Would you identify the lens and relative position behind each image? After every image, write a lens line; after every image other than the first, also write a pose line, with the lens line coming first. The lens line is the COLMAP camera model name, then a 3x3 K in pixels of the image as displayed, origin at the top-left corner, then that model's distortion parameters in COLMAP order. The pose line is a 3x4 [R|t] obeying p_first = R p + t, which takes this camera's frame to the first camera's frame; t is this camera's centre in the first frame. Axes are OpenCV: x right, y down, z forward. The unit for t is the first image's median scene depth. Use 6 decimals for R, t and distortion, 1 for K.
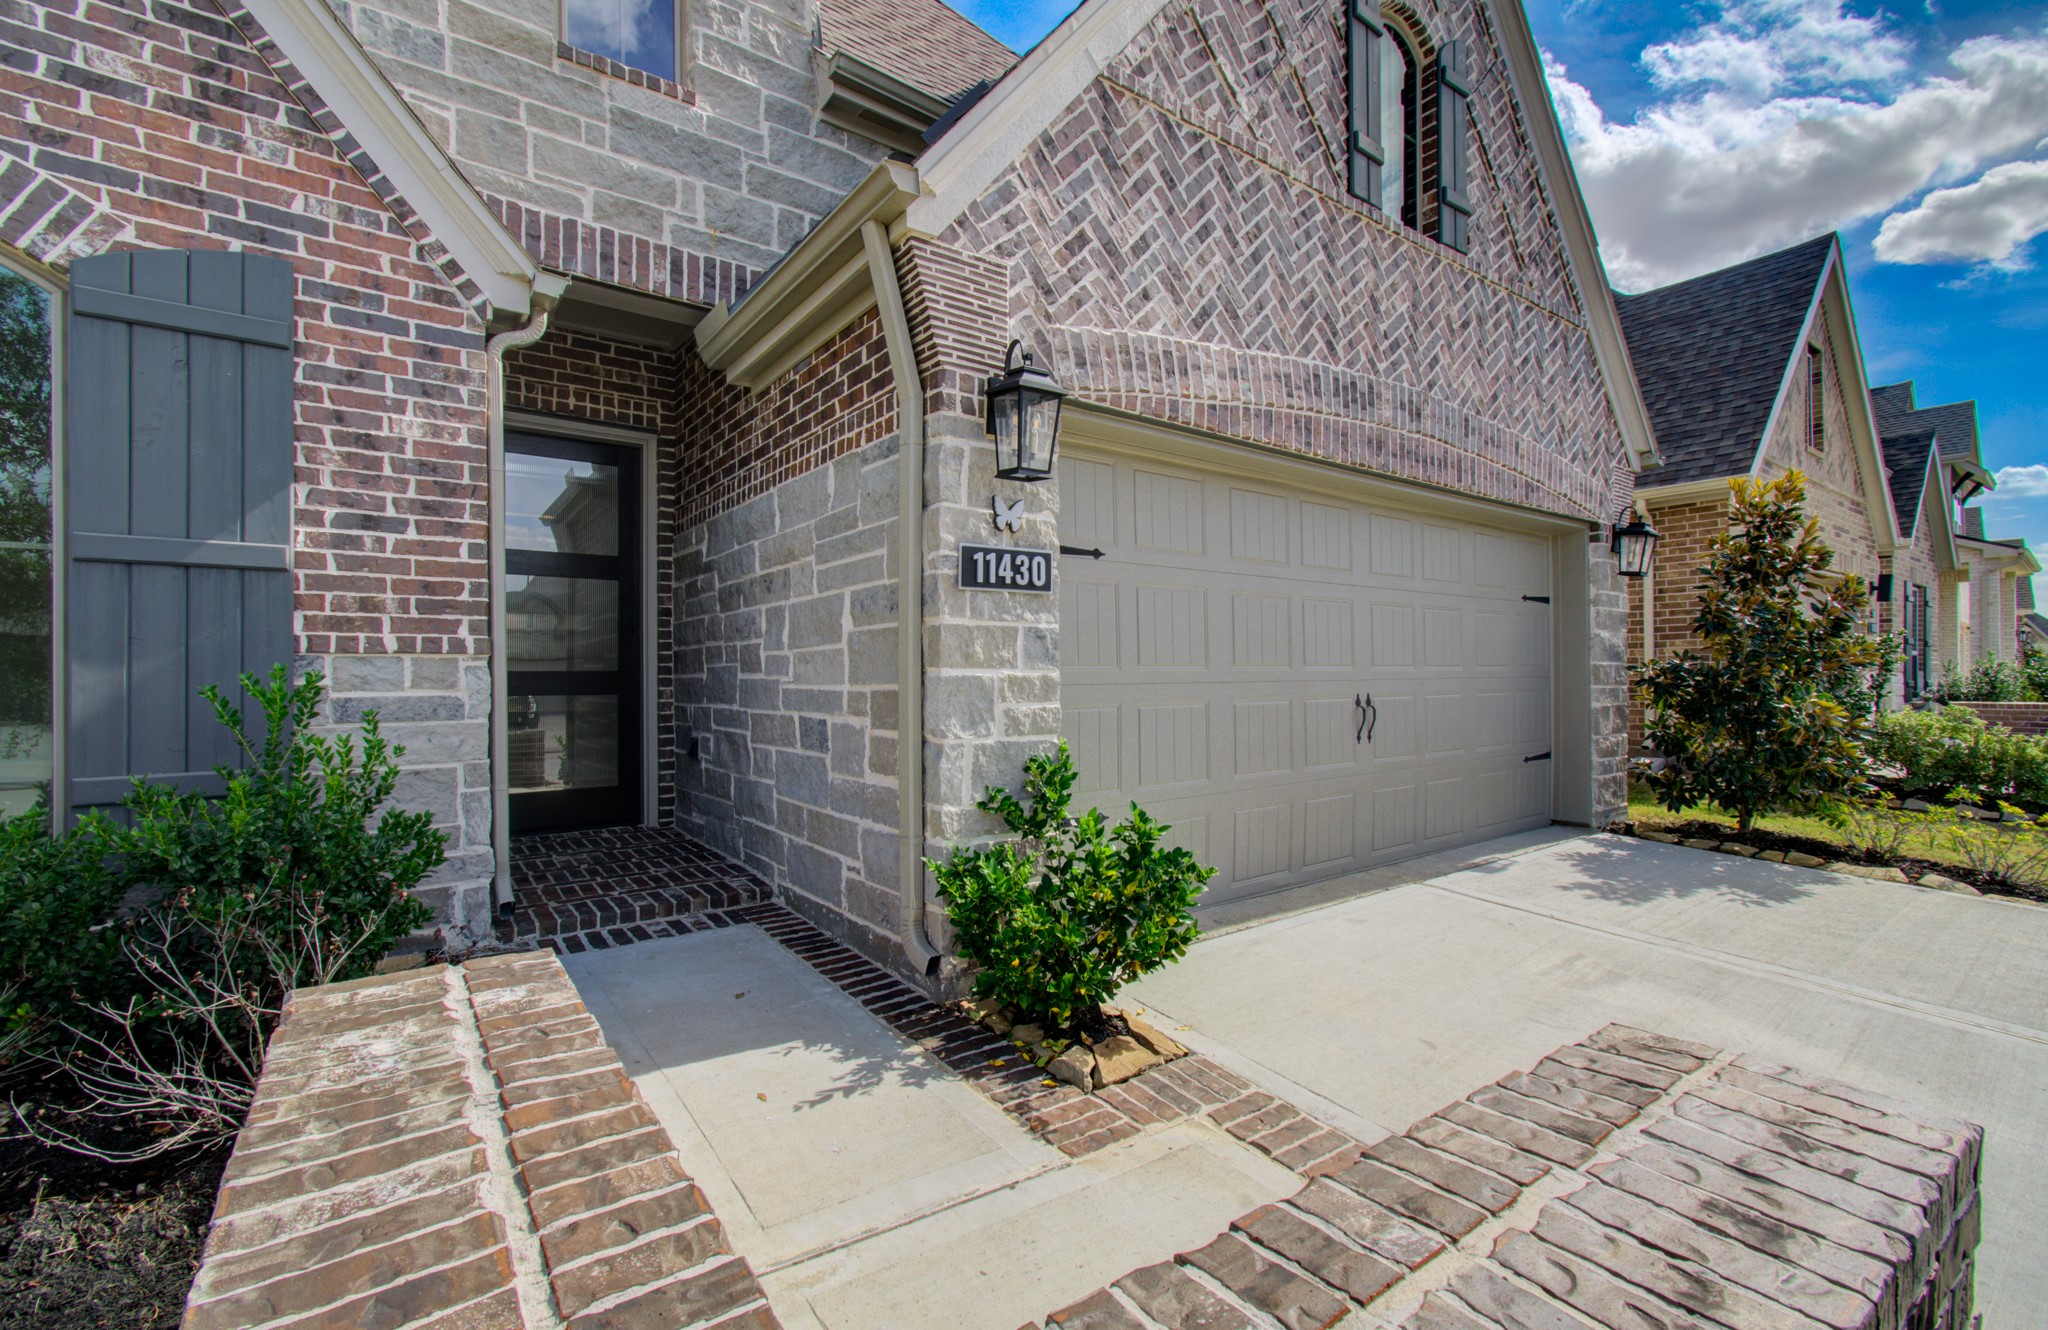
lens RADIAL K [[858.2, 0, 1000.0], [0, 858.2, 664.9], [0, 0, 1]] dist [0.023317, -0.008642]
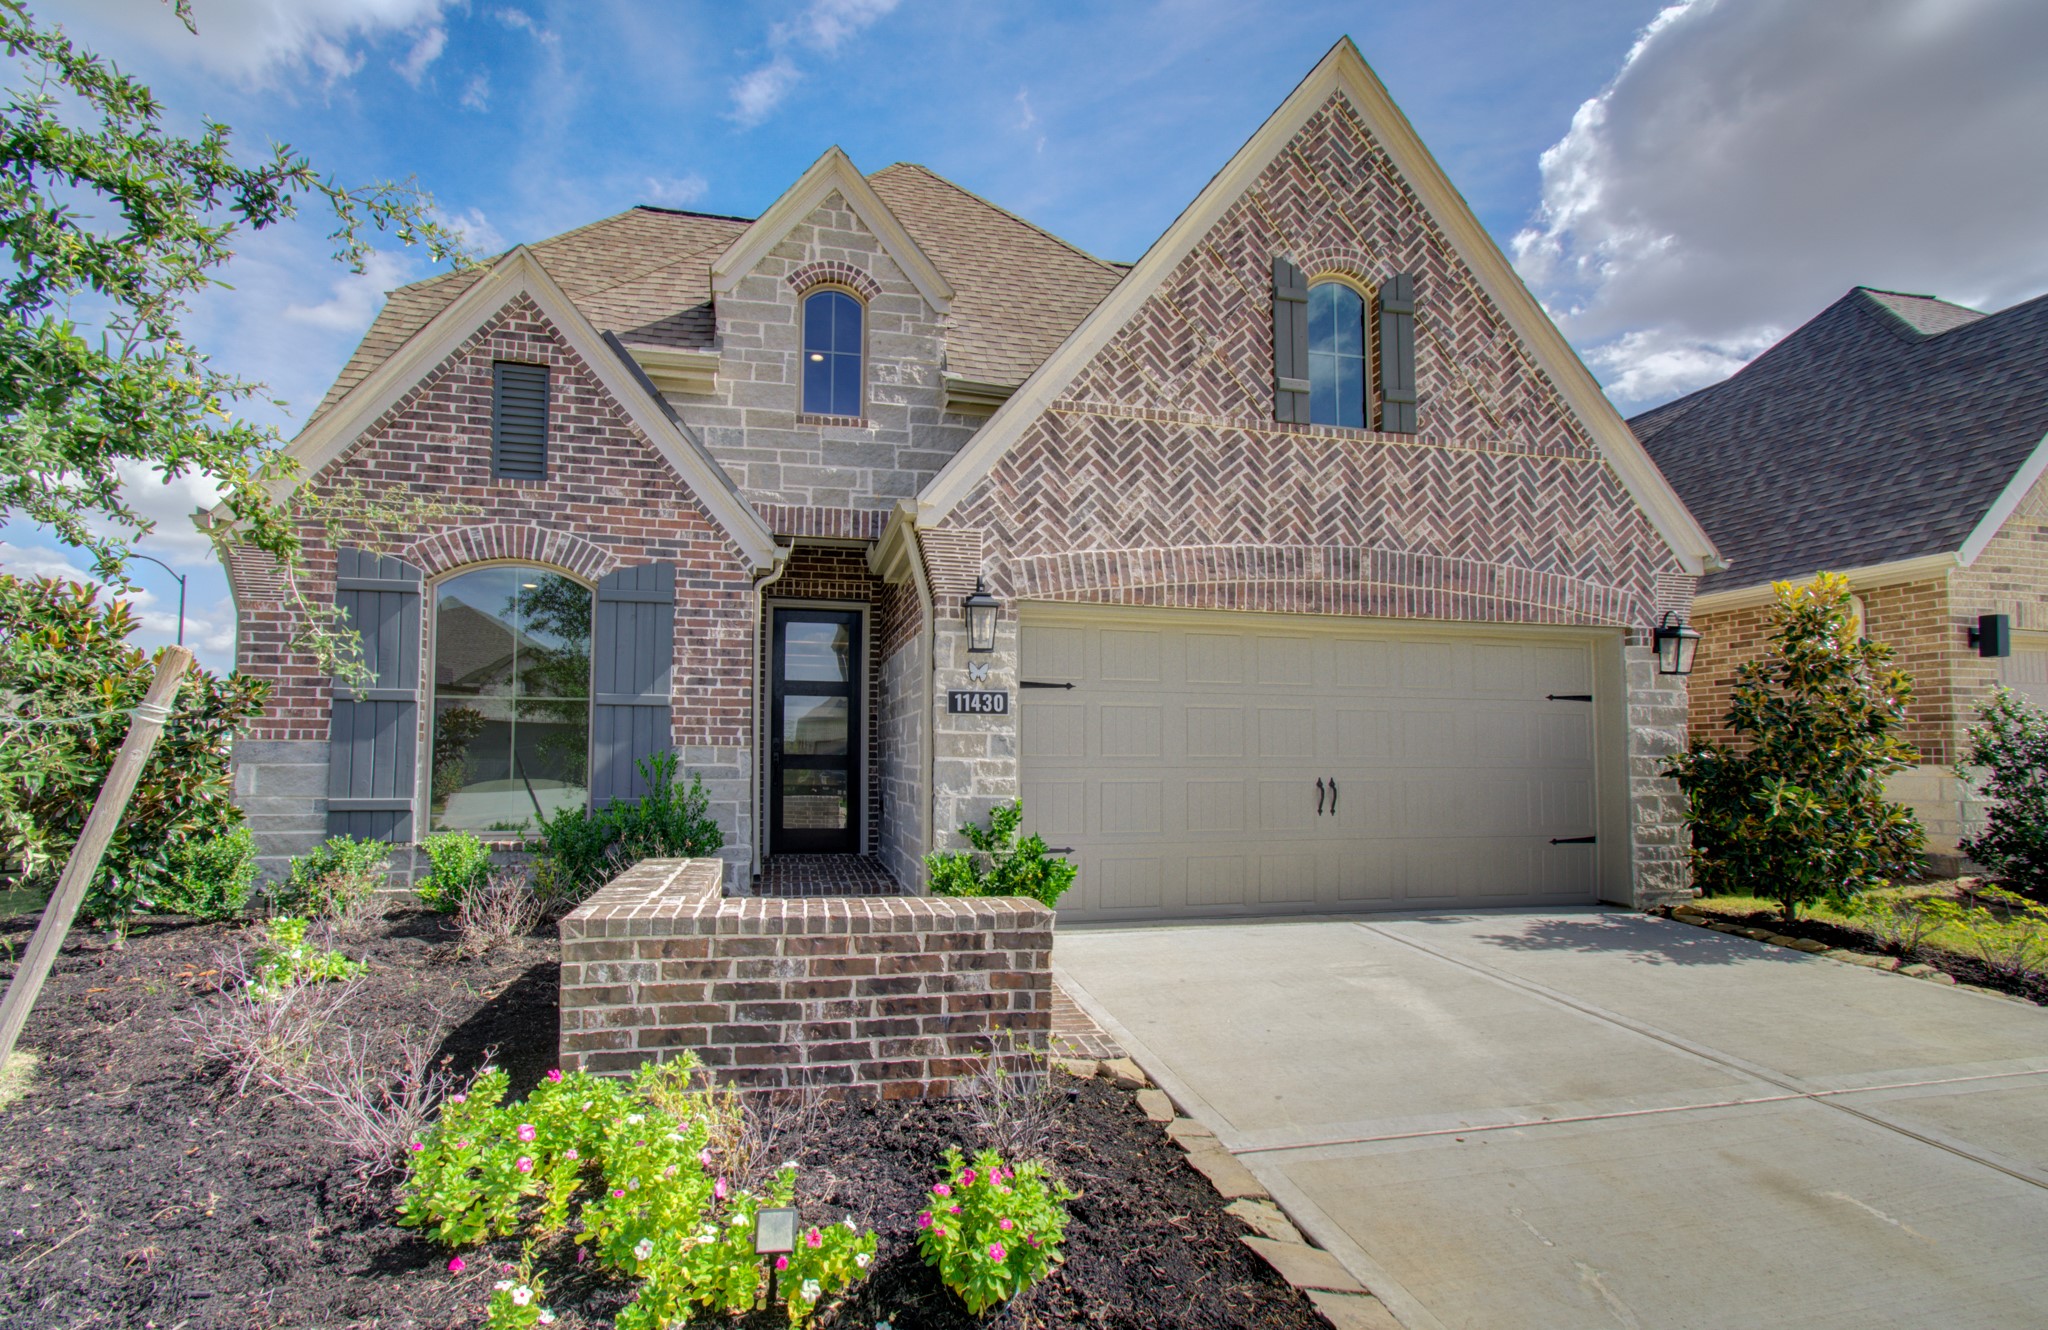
lens RADIAL K [[887.0, 0, 970.9], [0, 887.0, 716.5], [0, 0, 1]] dist [-0.057192, 0.082374]
pose [[0.915611, -0.005792, -0.402024, 0.665466], [-0.008070, 0.999430, -0.032779, -0.016272], [0.401984, 0.033258, 0.915042, -0.625852]]
